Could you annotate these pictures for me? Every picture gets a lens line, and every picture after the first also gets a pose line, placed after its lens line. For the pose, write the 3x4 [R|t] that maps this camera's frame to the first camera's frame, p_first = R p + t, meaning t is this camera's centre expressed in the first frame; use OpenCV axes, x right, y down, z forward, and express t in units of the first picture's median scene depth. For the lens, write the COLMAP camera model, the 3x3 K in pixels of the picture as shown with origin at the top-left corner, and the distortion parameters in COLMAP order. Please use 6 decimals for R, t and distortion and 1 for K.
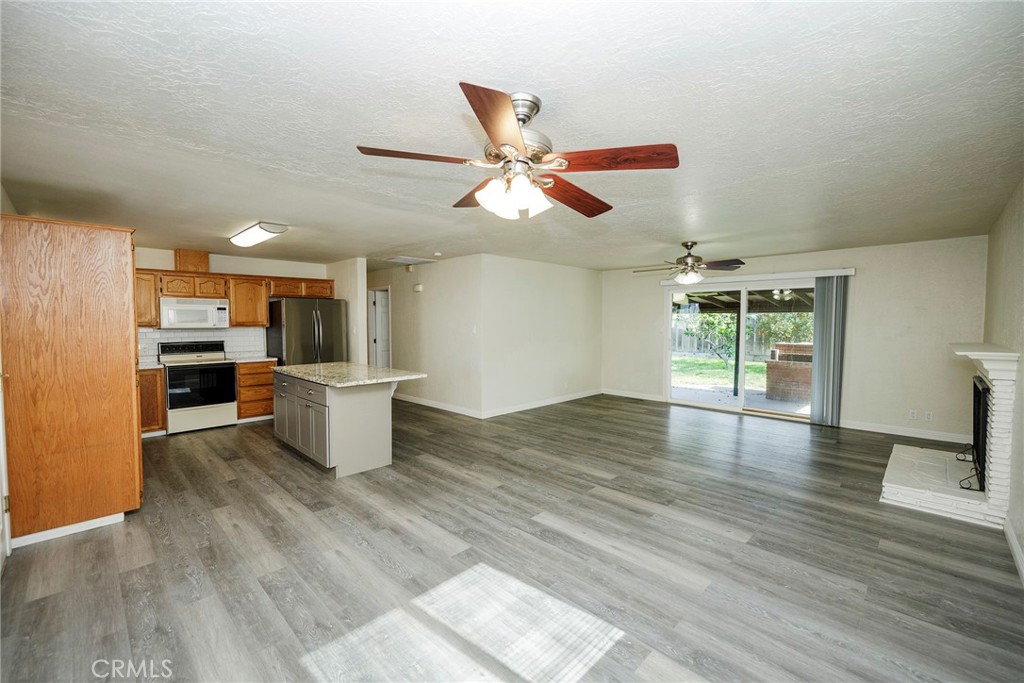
lens RADIAL K [[425.9, 0, 507.8], [0, 425.9, 339.7], [0, 0, 1]] dist [0.002341, -0.000469]
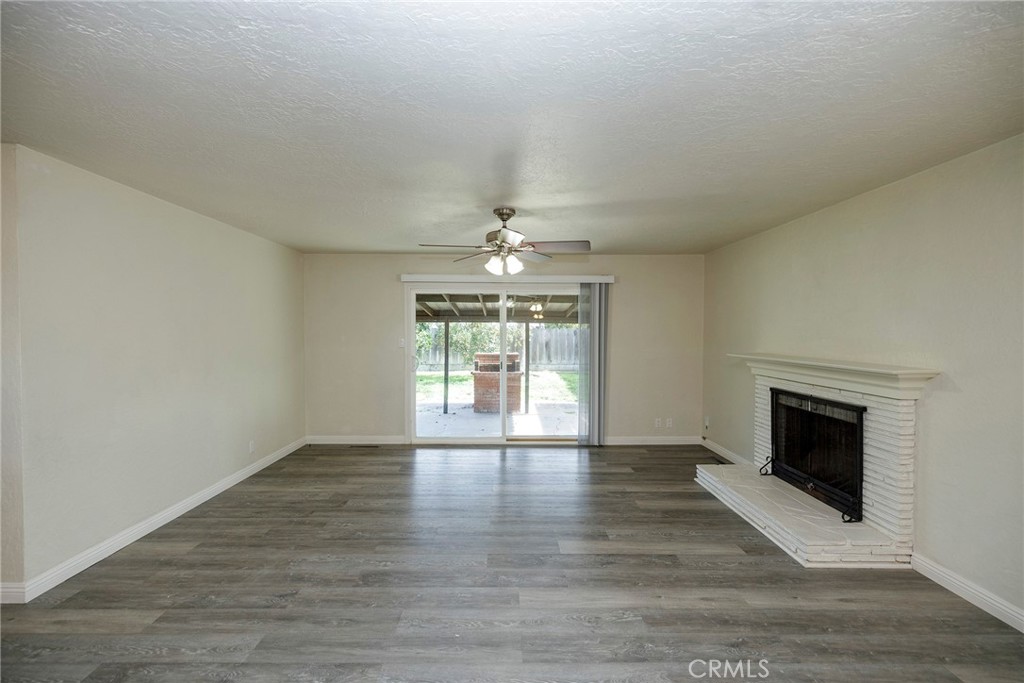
lens RADIAL K [[425.9, 0, 504.4], [0, 425.9, 342.9], [0, 0, 1]] dist [0.002341, -0.000469]
pose [[0.707340, -0.019034, 0.706617, -0.030181], [0.028993, 0.999577, -0.002097, -0.025668], [-0.706279, 0.021970, 0.707593, 0.539845]]
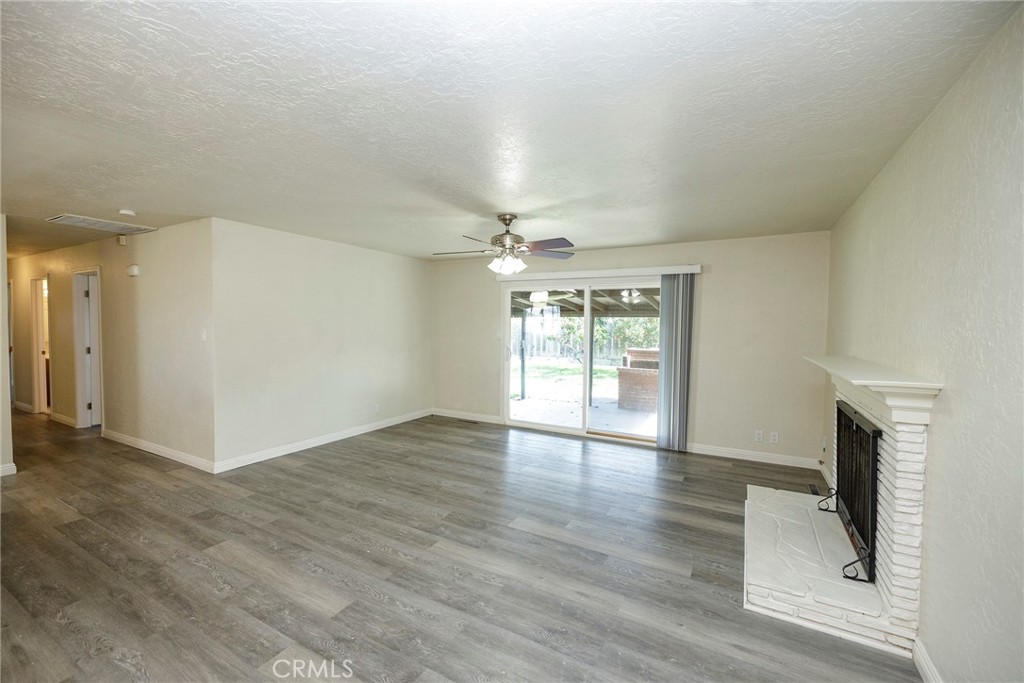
lens RADIAL K [[425.9, 0, 508.0], [0, 425.9, 339.2], [0, 0, 1]] dist [0.002341, -0.000469]
pose [[0.963225, 0.001155, 0.268695, 0.230574], [0.000800, 0.999974, -0.007167, -0.015056], [-0.268696, 0.007119, 0.963199, 0.307318]]
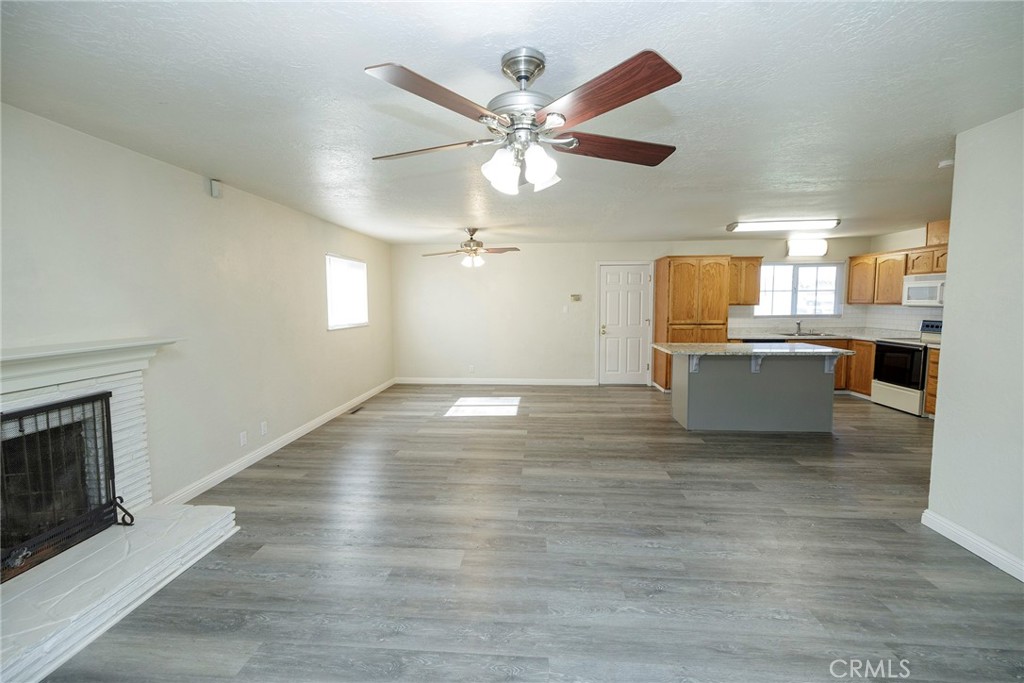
lens RADIAL K [[425.9, 0, 508.9], [0, 425.9, 338.6], [0, 0, 1]] dist [0.002341, -0.000469]
pose [[-0.757704, 0.062997, -0.649550, 0.640491], [-0.023036, 0.992128, 0.123094, -0.056669], [0.652191, 0.108232, -0.750288, 1.229393]]
